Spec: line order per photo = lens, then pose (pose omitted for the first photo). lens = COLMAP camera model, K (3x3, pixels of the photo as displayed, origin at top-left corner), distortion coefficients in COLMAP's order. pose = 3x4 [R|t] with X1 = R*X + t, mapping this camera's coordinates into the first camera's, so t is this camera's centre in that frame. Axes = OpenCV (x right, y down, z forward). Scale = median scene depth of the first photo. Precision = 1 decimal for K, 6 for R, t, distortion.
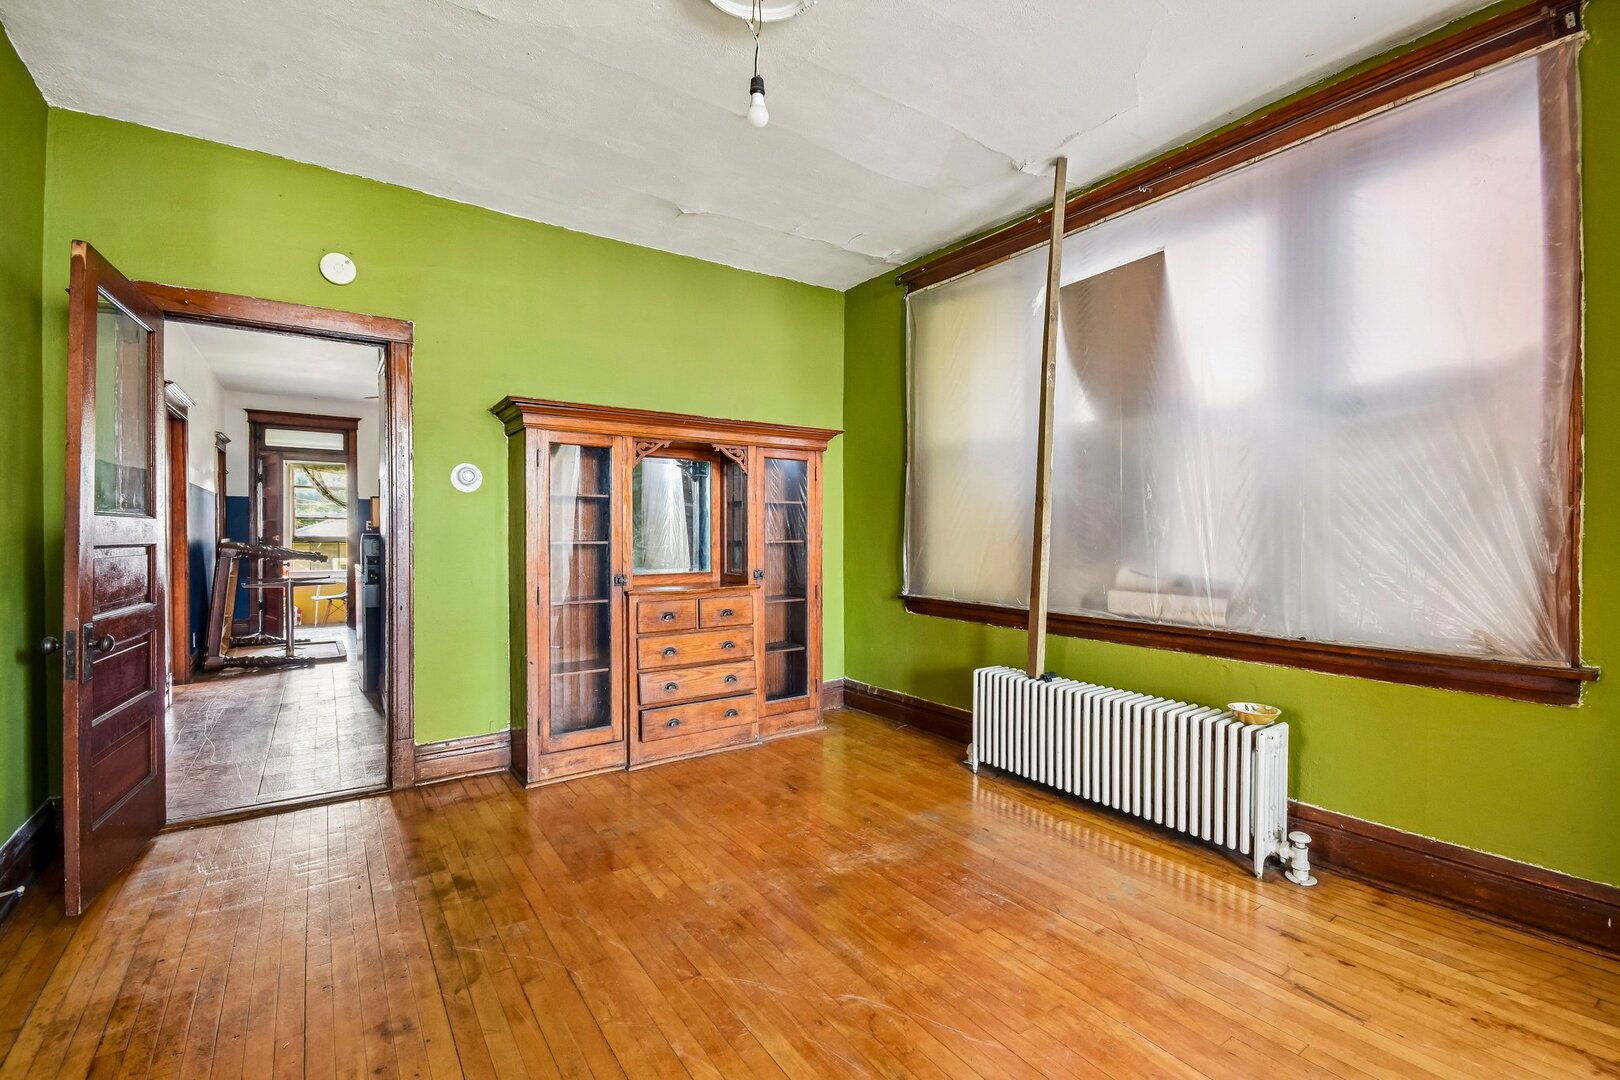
lens RADIAL K [[714.6, 0, 820.1], [0, 714.6, 536.9], [0, 0, 1]] dist [-0.003218, -0.005526]
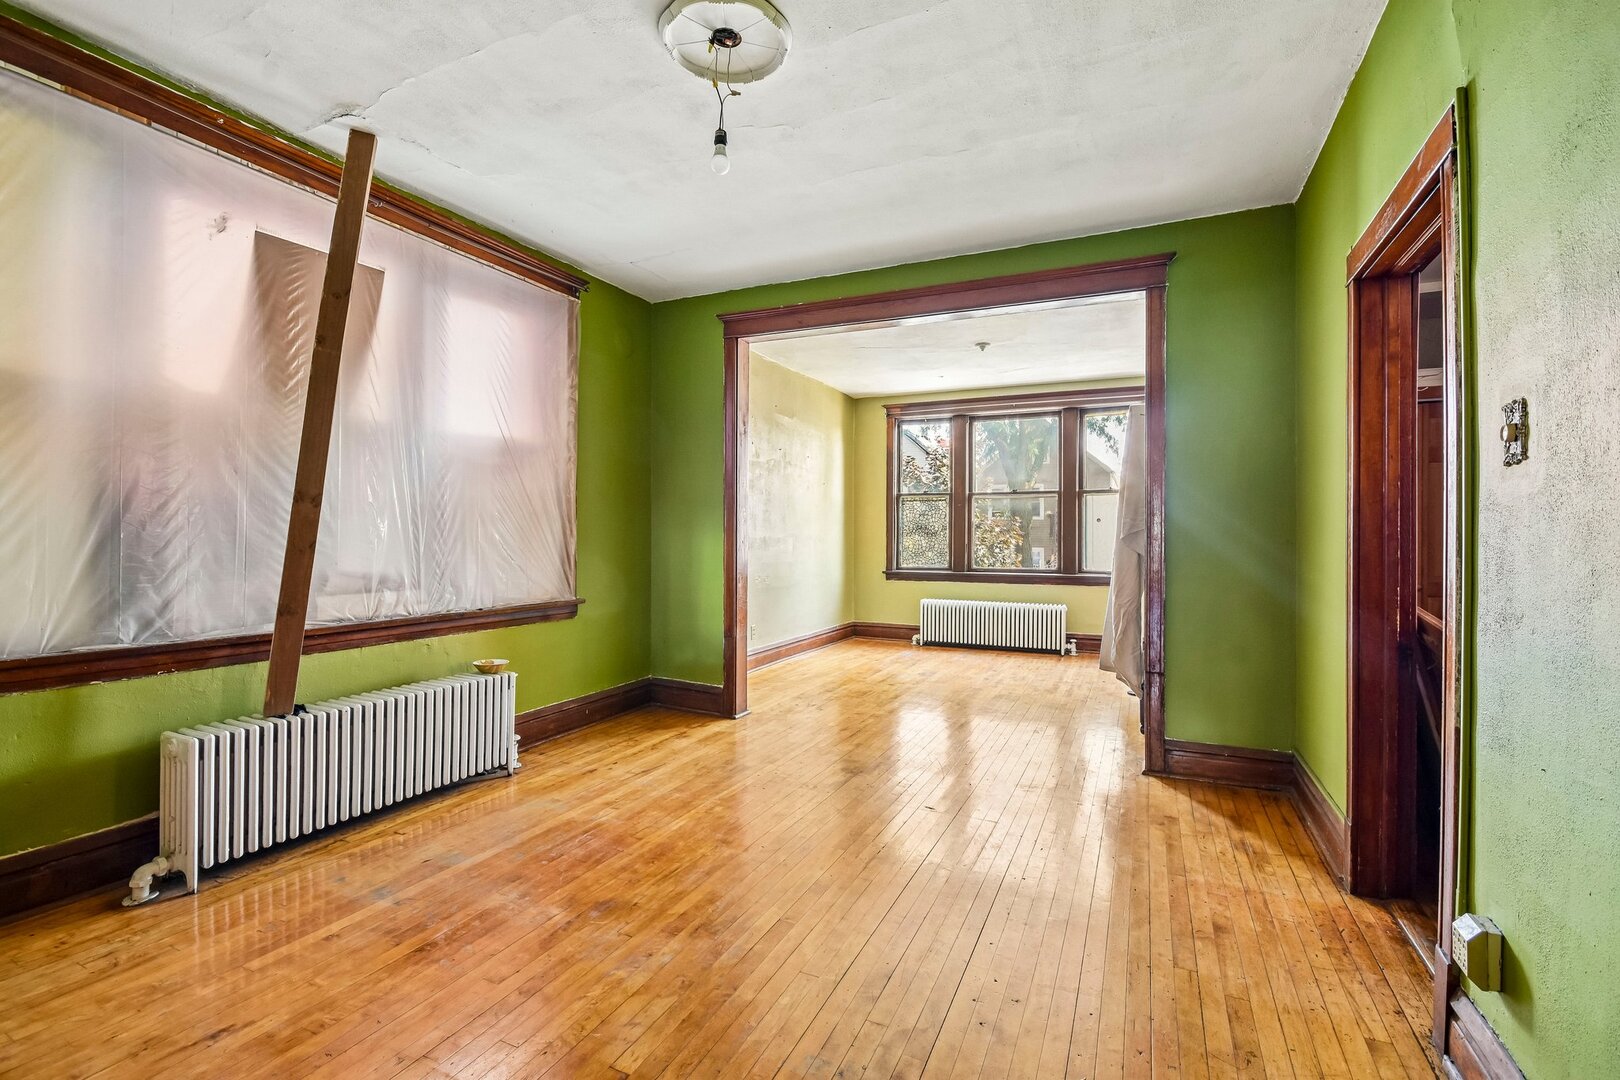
lens RADIAL K [[714.6, 0, 811.7], [0, 714.6, 533.9], [0, 0, 1]] dist [-0.003218, -0.005526]
pose [[-0.500111, -0.003394, 0.865955, -0.919723], [-0.001368, 0.999994, 0.003130, -0.013834], [-0.865960, 0.000381, -0.500113, 1.178197]]
